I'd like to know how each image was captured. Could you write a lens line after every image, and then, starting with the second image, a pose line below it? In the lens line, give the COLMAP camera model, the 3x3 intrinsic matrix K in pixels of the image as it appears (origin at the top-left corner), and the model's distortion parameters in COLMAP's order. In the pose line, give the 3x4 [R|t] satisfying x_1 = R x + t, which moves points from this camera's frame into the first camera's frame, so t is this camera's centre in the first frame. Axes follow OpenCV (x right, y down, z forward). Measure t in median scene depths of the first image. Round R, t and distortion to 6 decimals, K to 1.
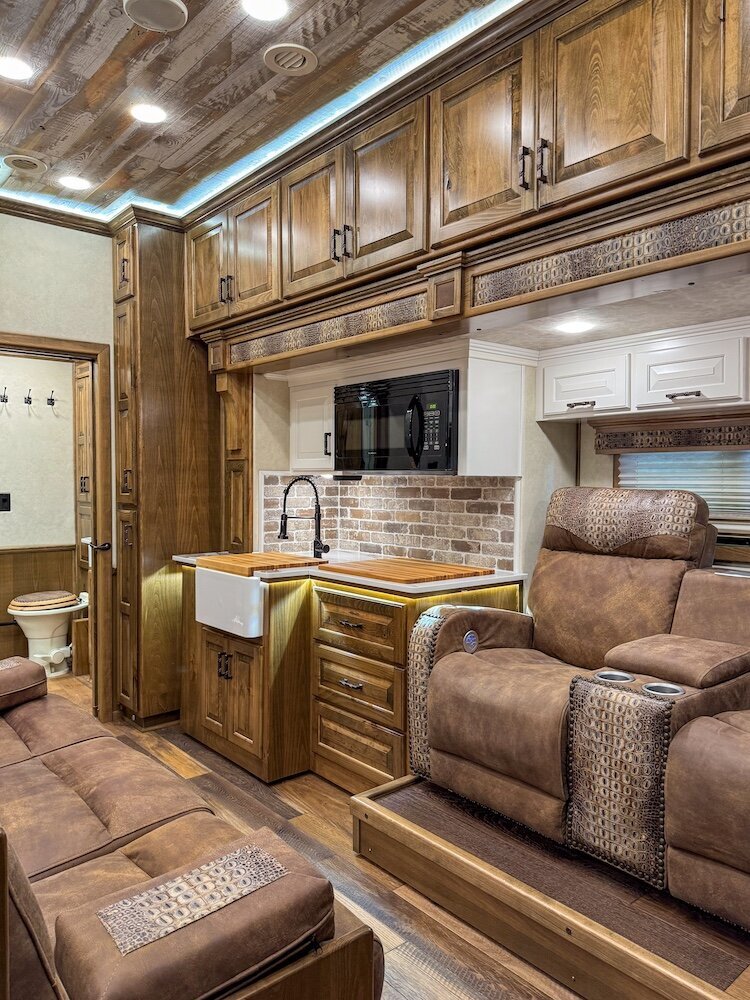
lens RADIAL K [[727.2, 0, 375.0], [0, 727.2, 500.0], [0, 0, 1]] dist [0.142622, -0.222694]
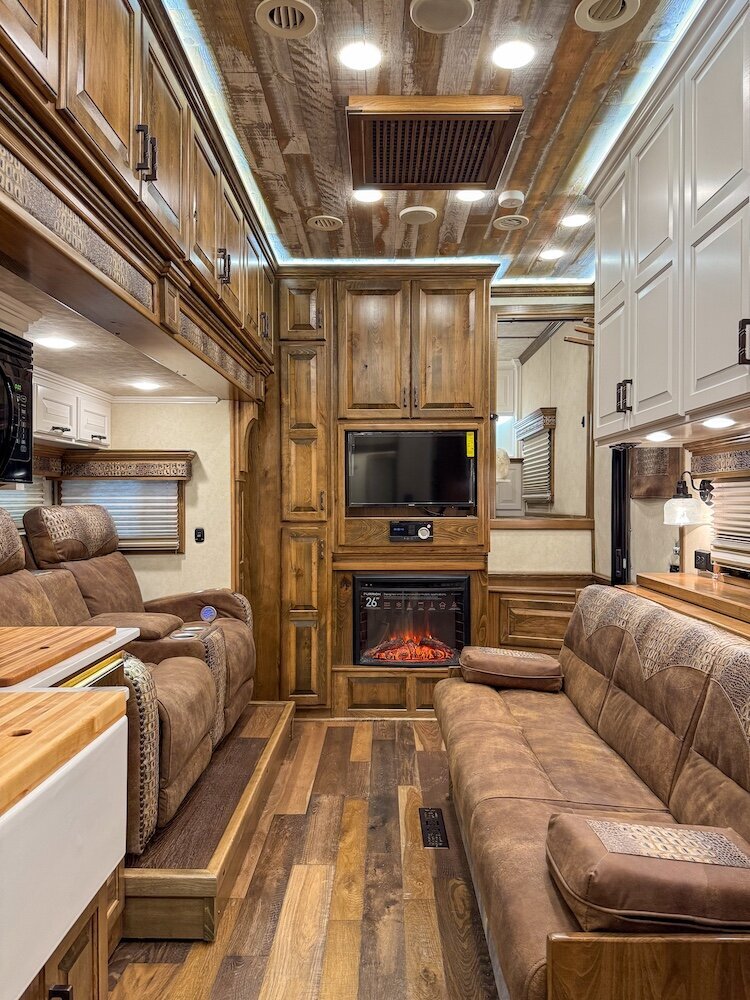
lens RADIAL K [[727.2, 0, 375.0], [0, 727.2, 500.0], [0, 0, 1]] dist [0.142622, -0.222694]
pose [[-0.762470, -0.000048, 0.647024, -0.670366], [0.018158, 0.999605, 0.021471, -0.034905], [-0.646769, 0.028120, -0.762168, 1.421081]]
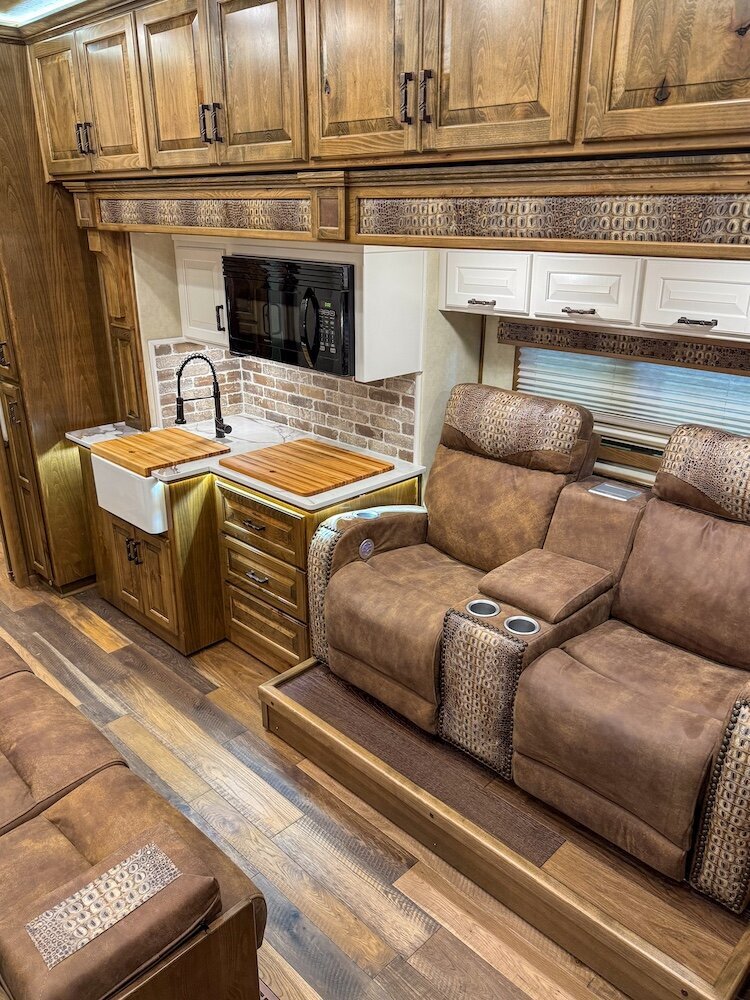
lens RADIAL K [[758.4, 0, 375.7], [0, 758.4, 516.8], [0, 0, 1]] dist [0.152604, -0.273597]
pose [[0.996017, -0.034414, 0.082256, 0.054777], [0.004435, 0.940493, 0.339784, -0.222991], [-0.089055, -0.338066, 0.936900, -0.017553]]
